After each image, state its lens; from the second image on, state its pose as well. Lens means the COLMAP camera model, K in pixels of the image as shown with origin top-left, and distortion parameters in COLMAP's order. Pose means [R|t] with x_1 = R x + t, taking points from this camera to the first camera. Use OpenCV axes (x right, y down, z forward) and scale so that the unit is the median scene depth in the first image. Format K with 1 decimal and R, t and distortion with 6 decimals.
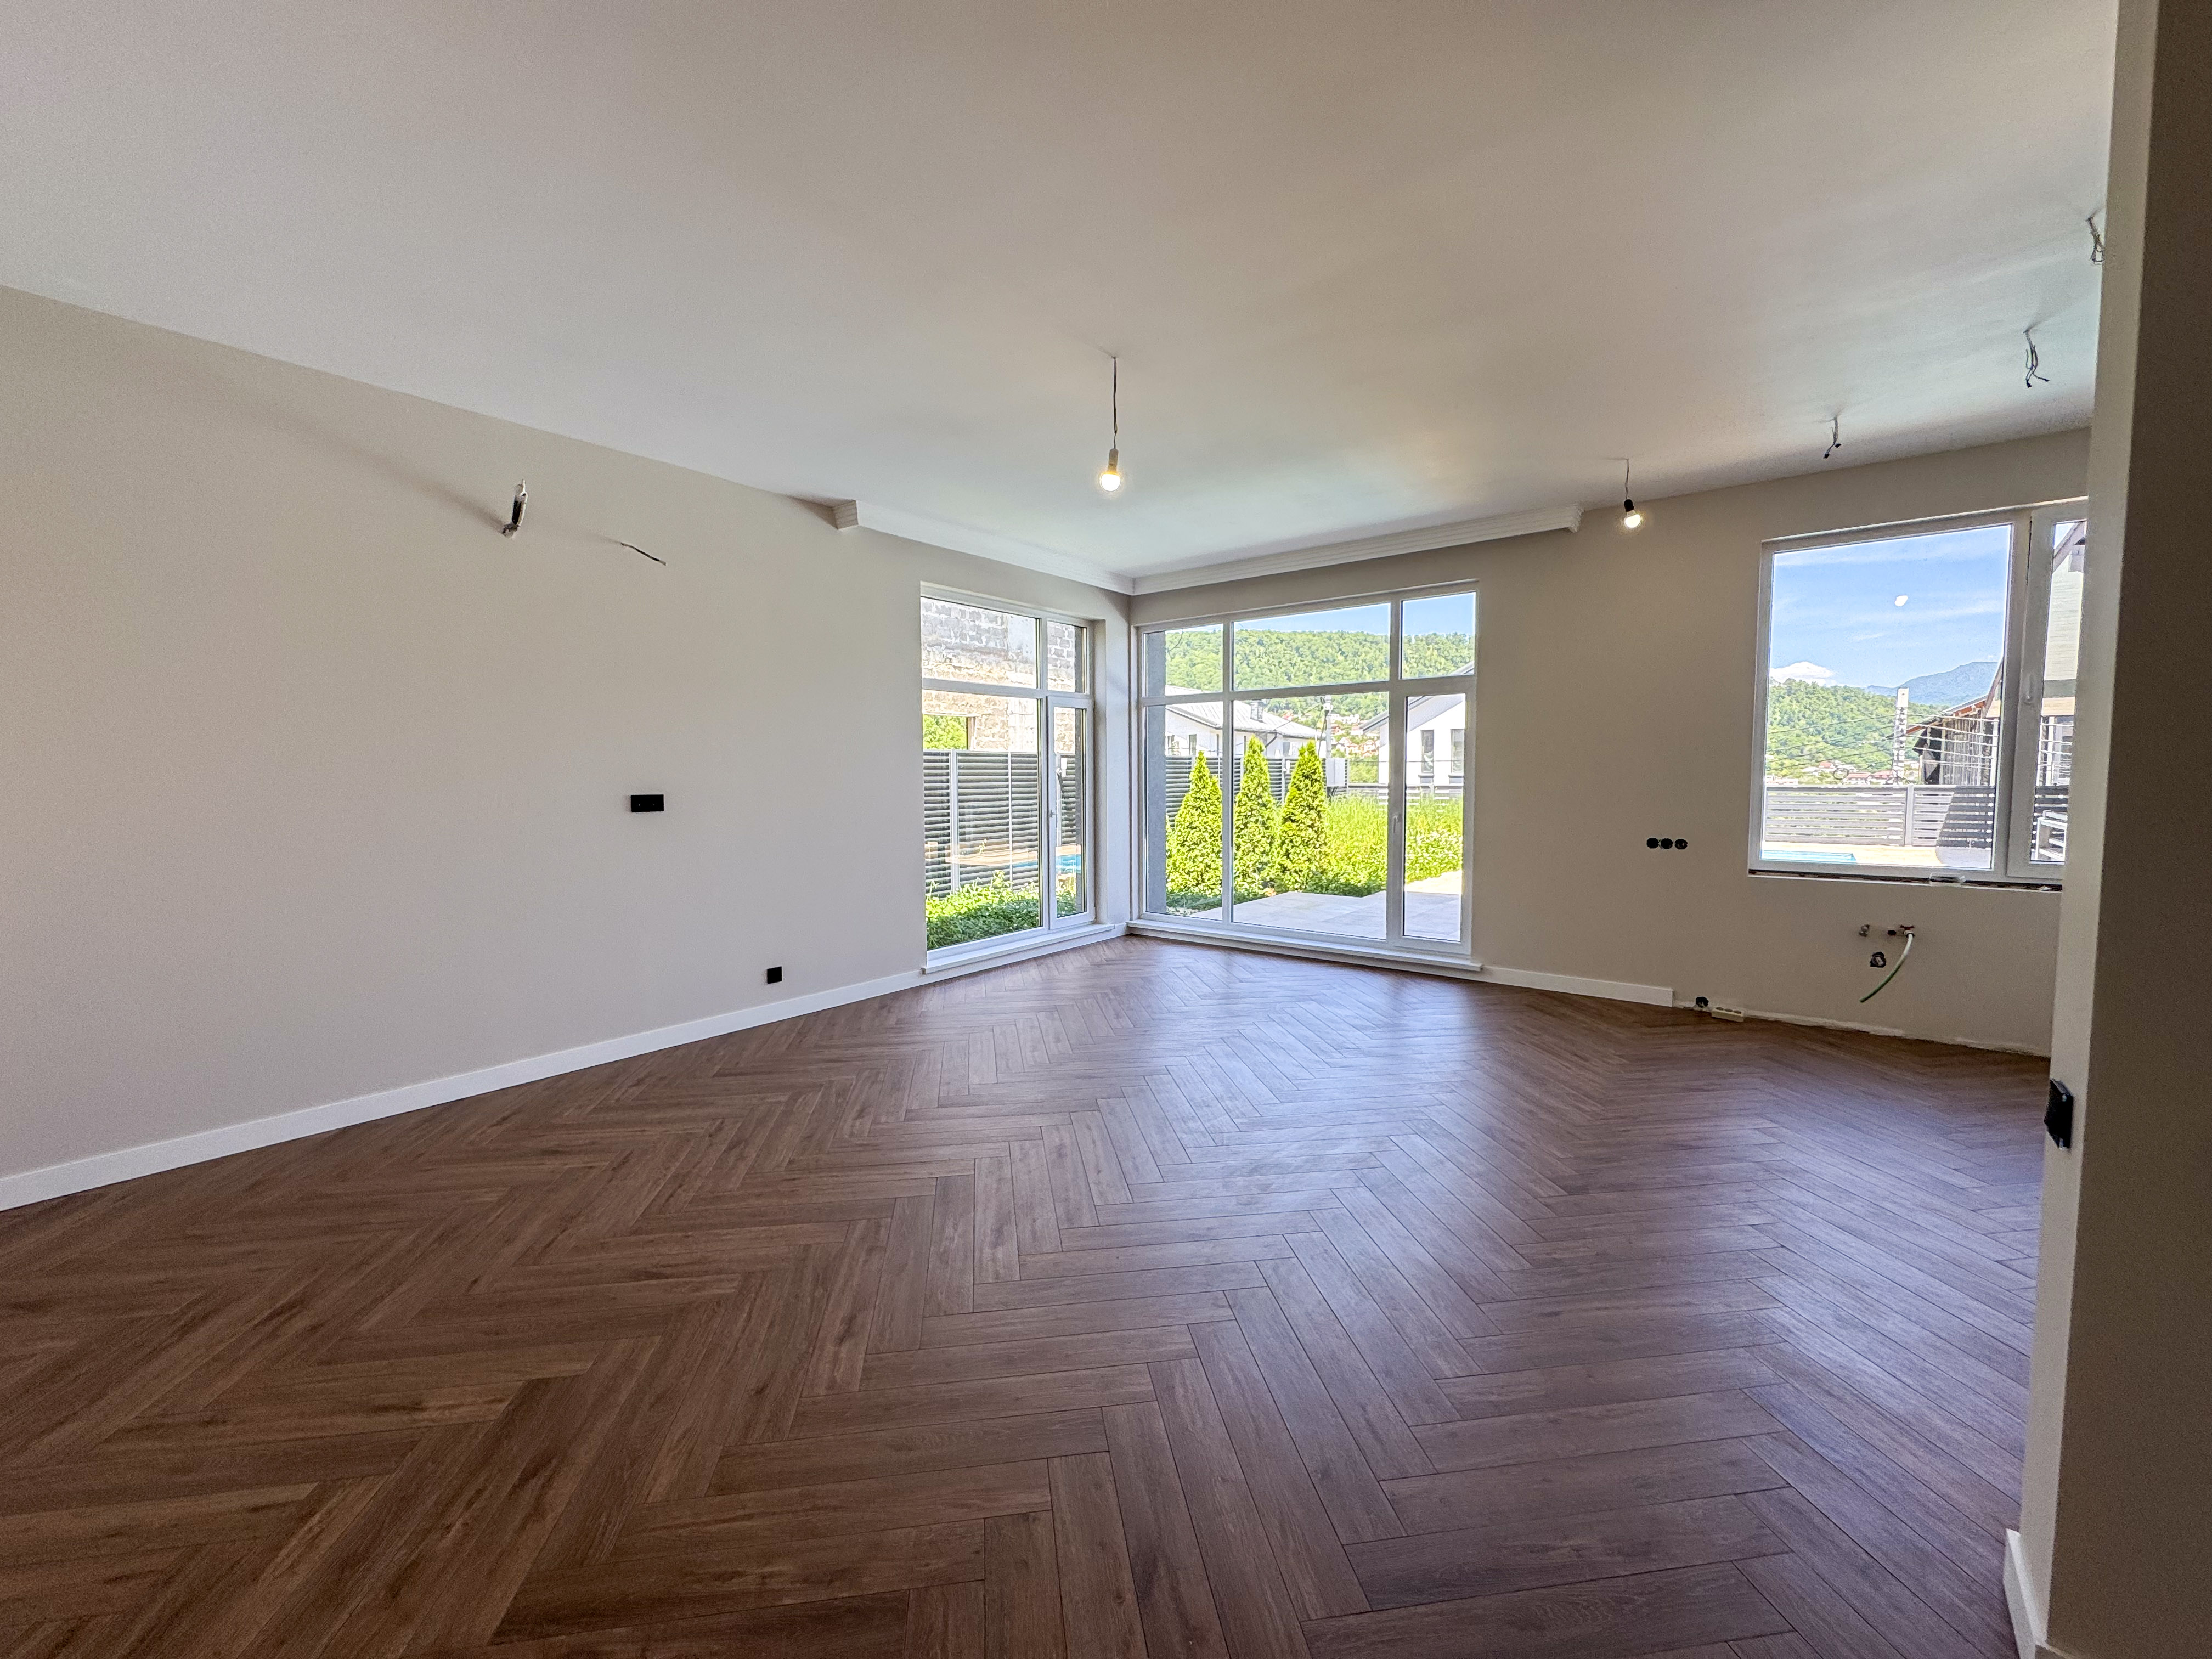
lens RADIAL K [[907.3, 0, 1157.5], [0, 907.3, 859.5], [0, 0, 1]] dist [0.000432, 0.000003]
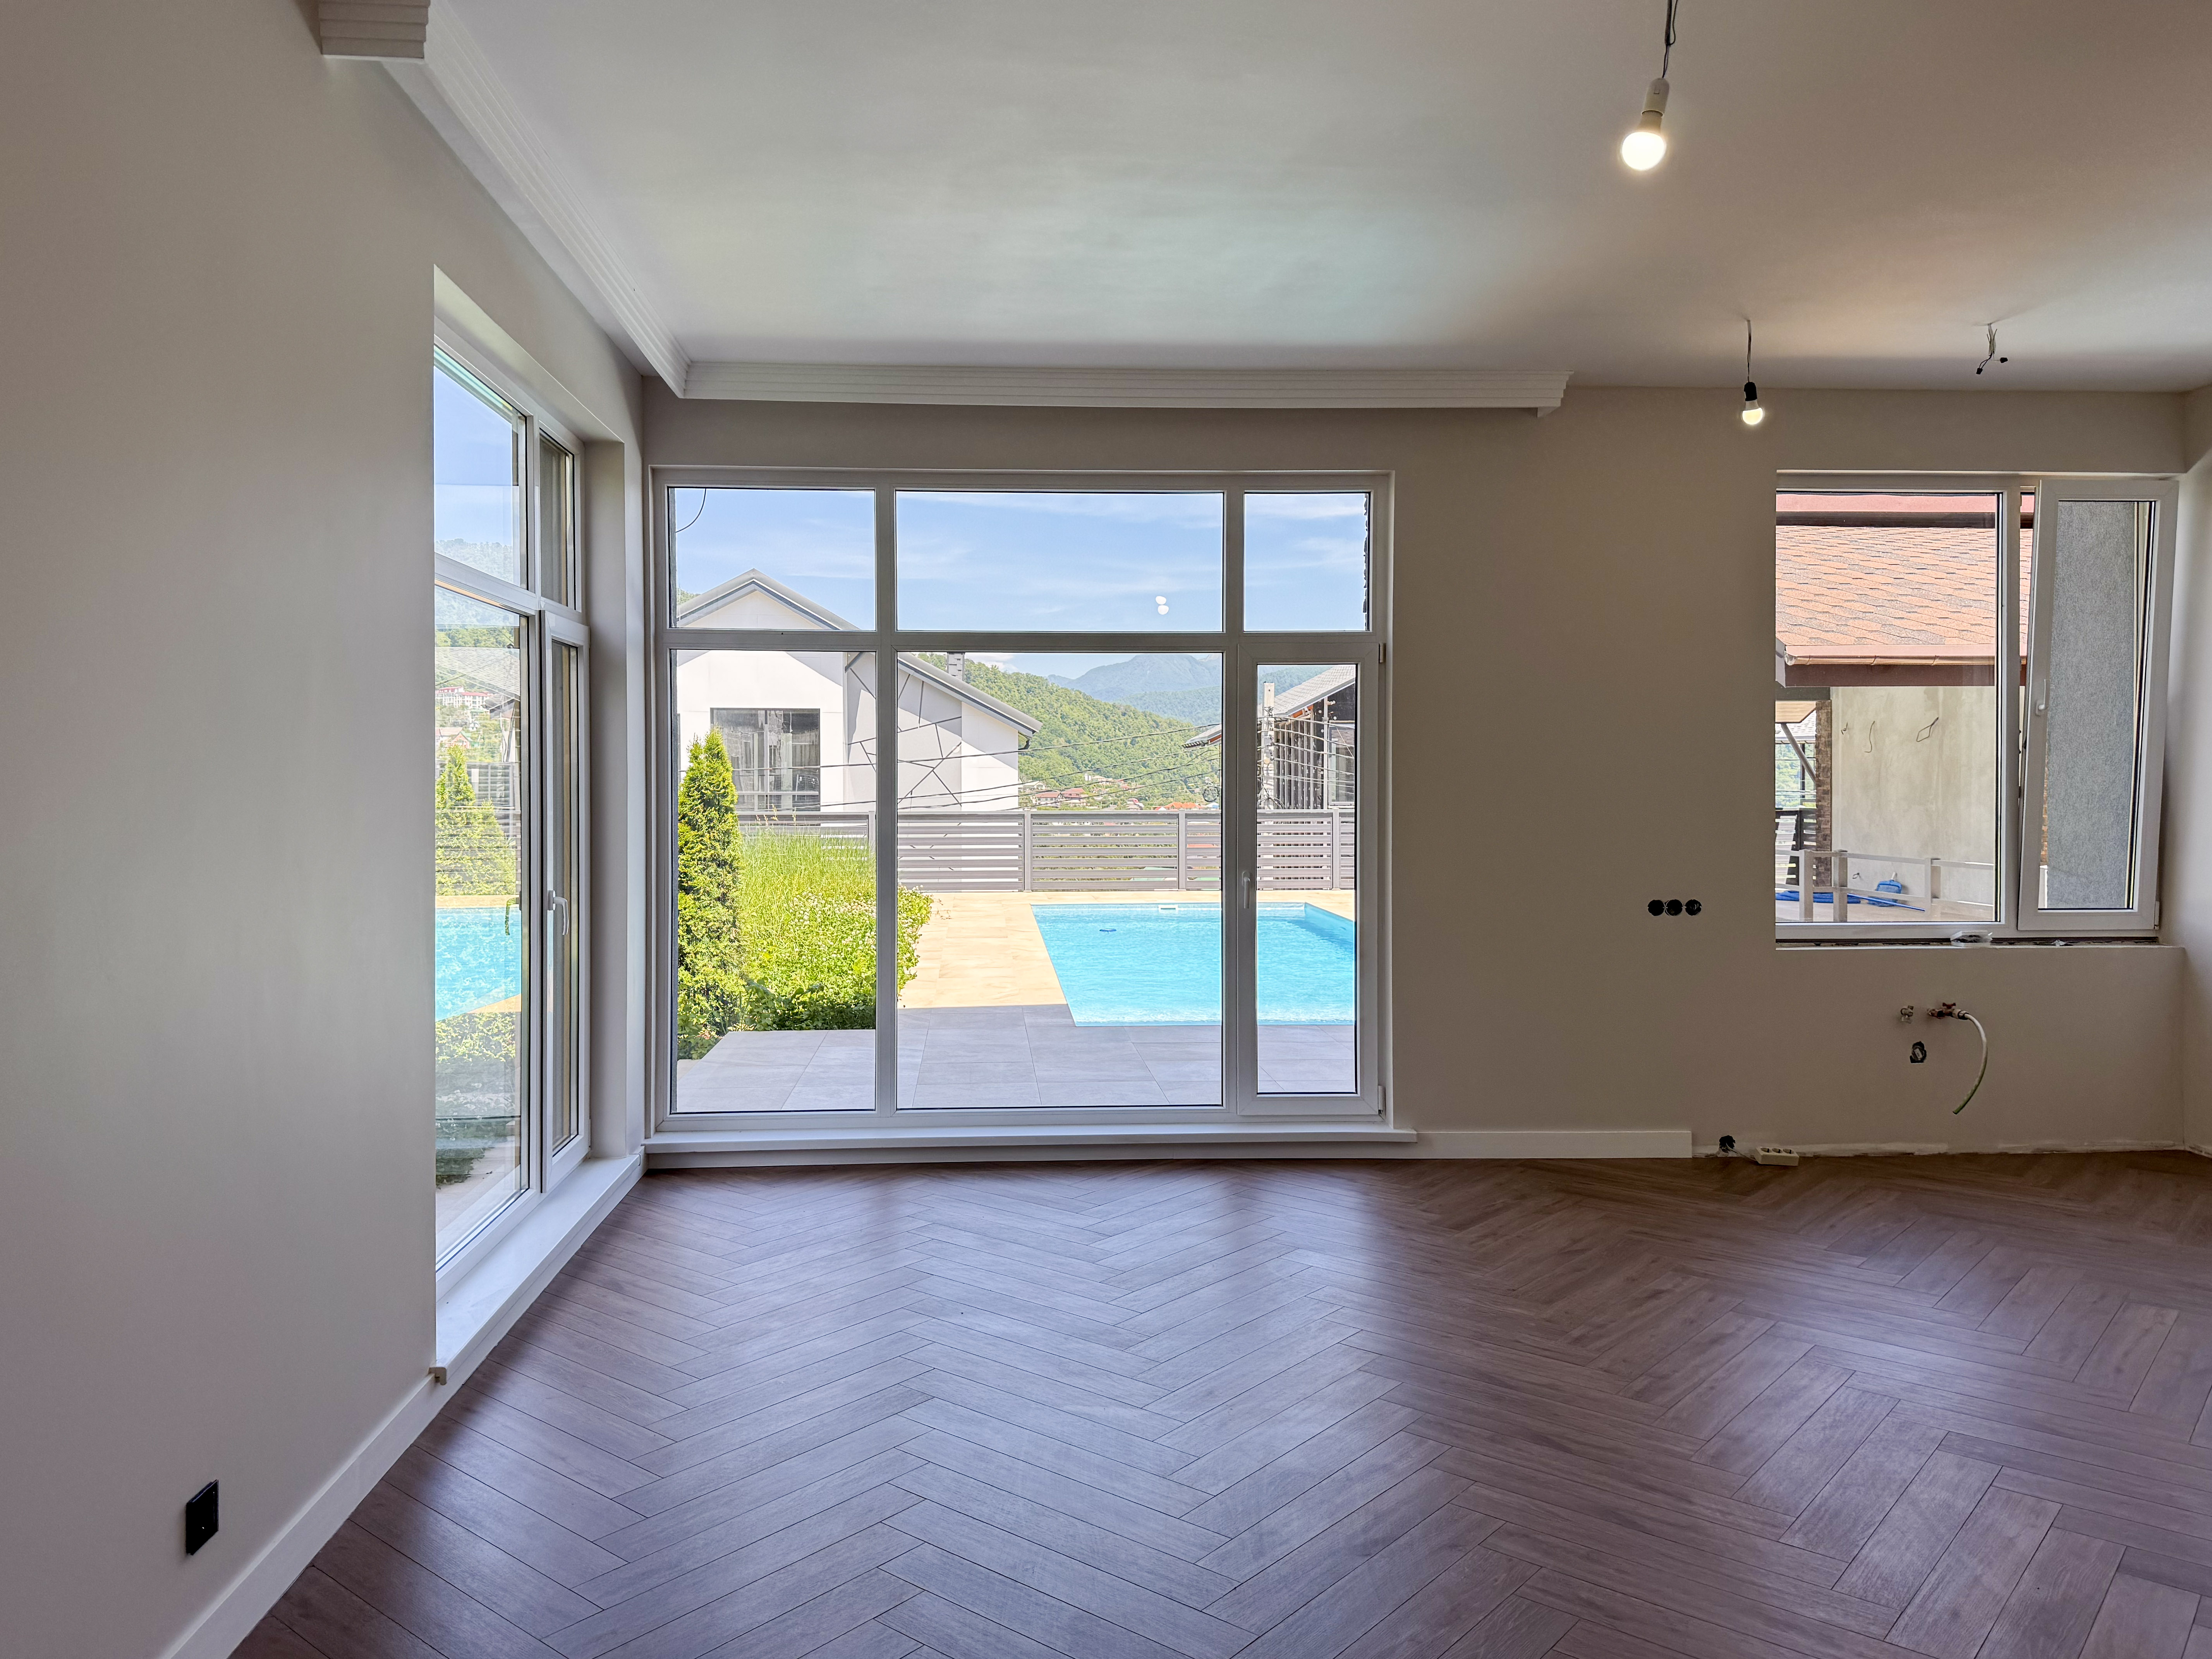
lens RADIAL K [[1558.0, 0, 1106.0], [0, 1558.0, 829.5], [0, 0, 1]] dist [0.085292, -0.116519]
pose [[0.761659, -0.014179, 0.647823, -0.482553], [0.059274, 0.997093, -0.047866, -0.043053], [-0.645261, 0.074857, 0.760286, 0.391594]]
